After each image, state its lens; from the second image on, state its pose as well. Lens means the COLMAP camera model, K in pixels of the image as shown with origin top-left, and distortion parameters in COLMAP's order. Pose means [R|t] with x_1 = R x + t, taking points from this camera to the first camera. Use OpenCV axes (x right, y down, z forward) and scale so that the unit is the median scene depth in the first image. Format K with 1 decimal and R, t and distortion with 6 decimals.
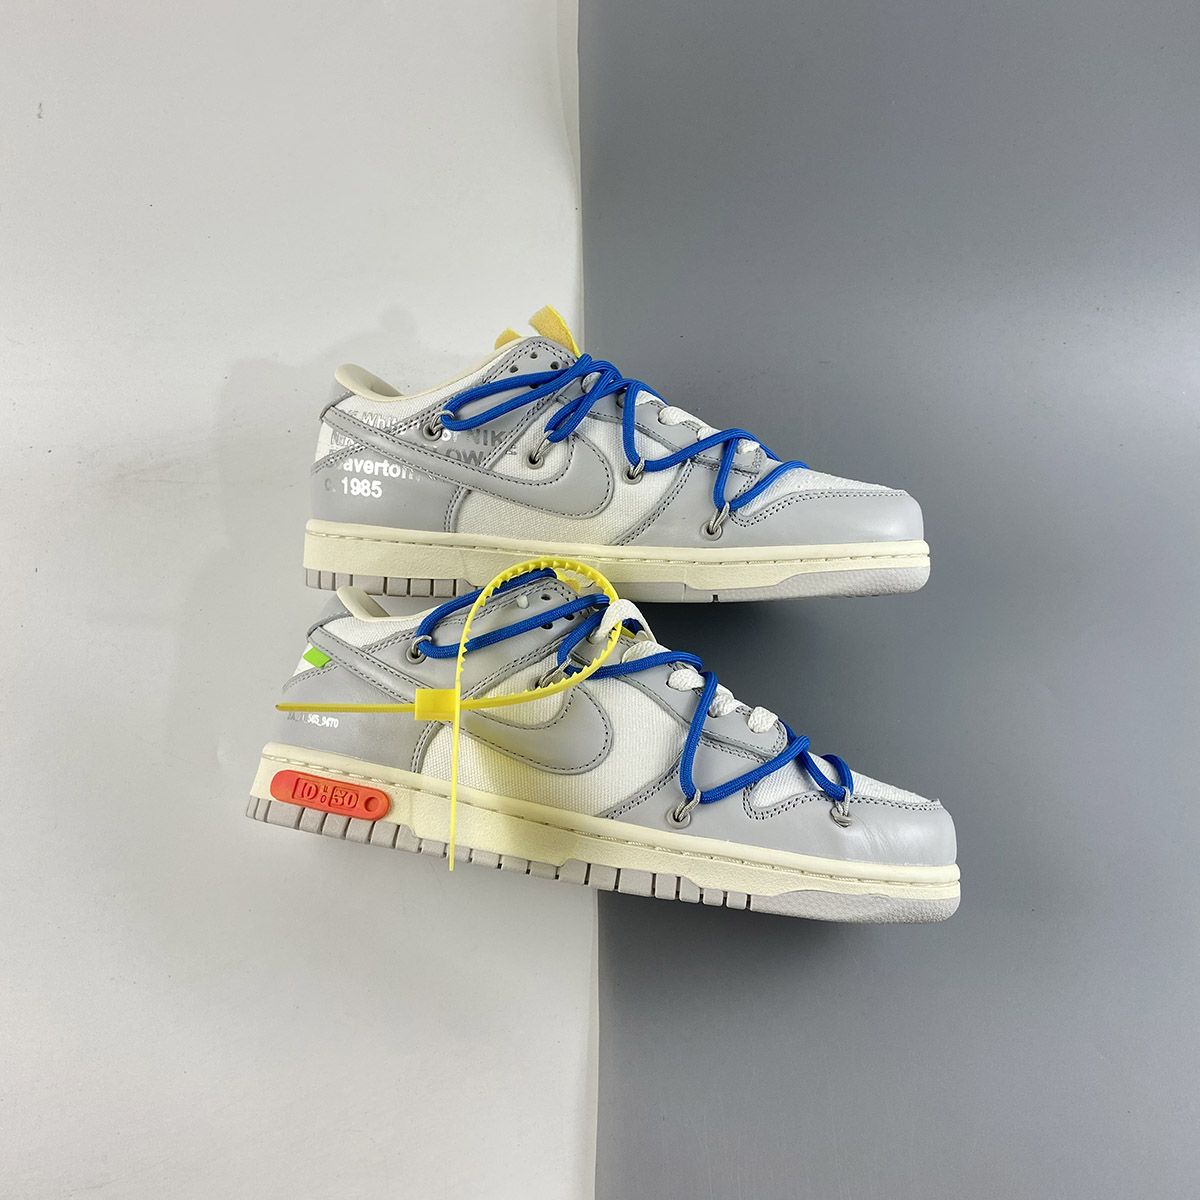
lens RADIAL K [[1129.2, 0, 598.9], [0, 1129.2, 606.7], [0, 0, 1]] dist [-0.000727, 0.000000]
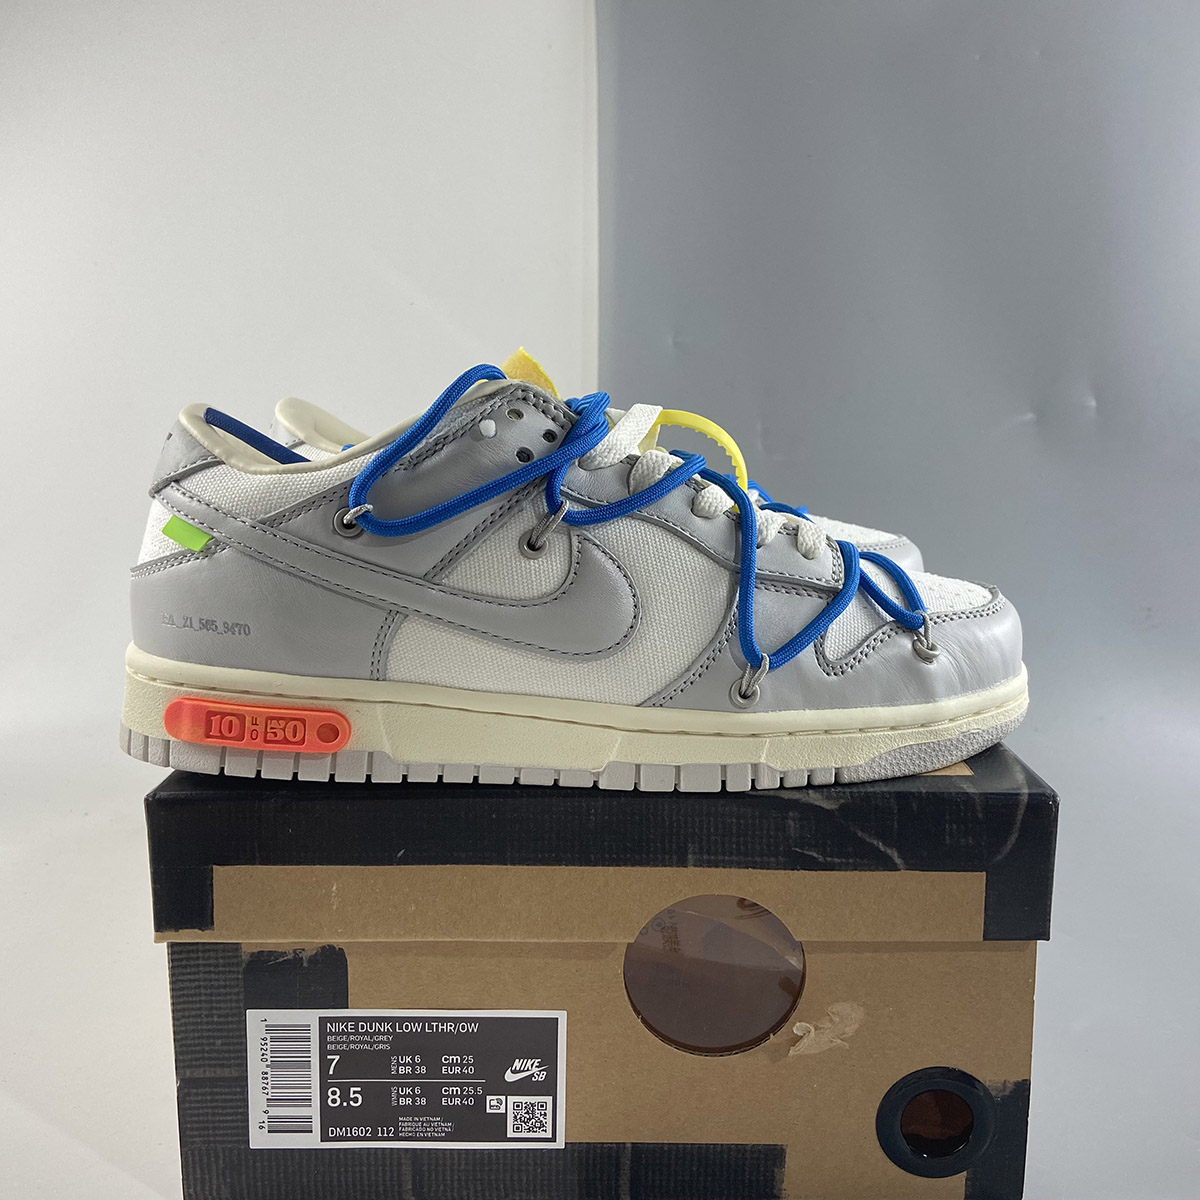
lens RADIAL K [[1129.2, 0, 602.0], [0, 1129.2, 596.0], [0, 0, 1]] dist [-0.000727, 0.000000]
pose [[0.961038, -0.168131, 0.219403, -0.173854], [0.084025, 0.933874, 0.347589, -0.147098], [-0.263335, -0.315611, 0.911616, 0.308009]]
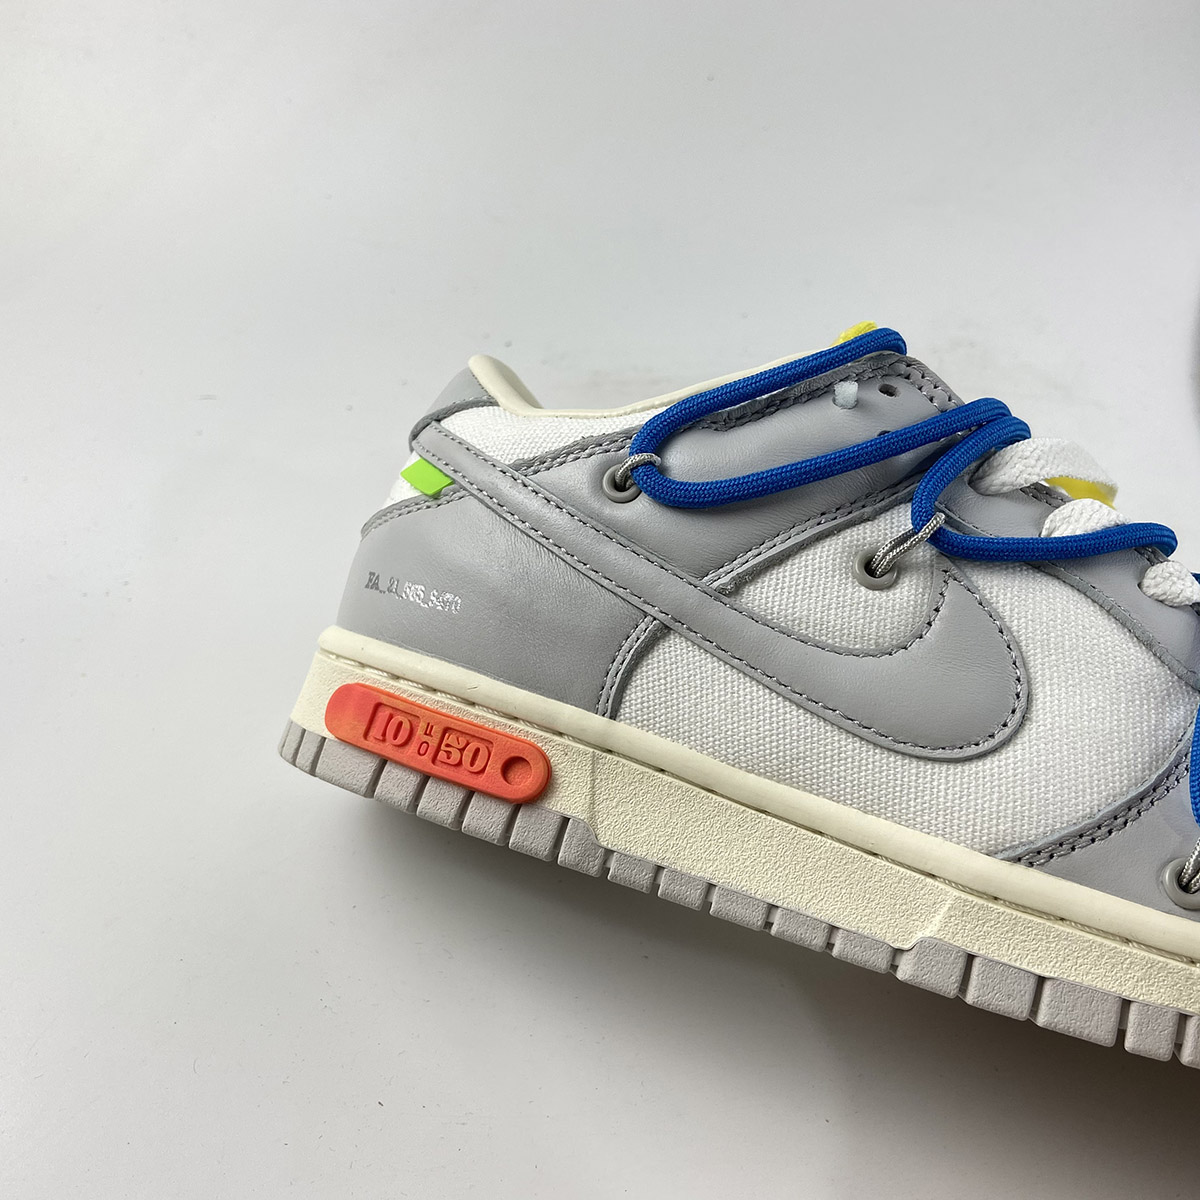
lens RADIAL K [[1129.2, 0, 599.5], [0, 1129.2, 592.6], [0, 0, 1]] dist [-0.000727, 0.000000]
pose [[0.993137, 0.090118, -0.074556, -0.132223], [-0.082248, 0.991314, 0.102628, 0.040372], [0.083157, -0.095792, 0.991922, 0.503279]]
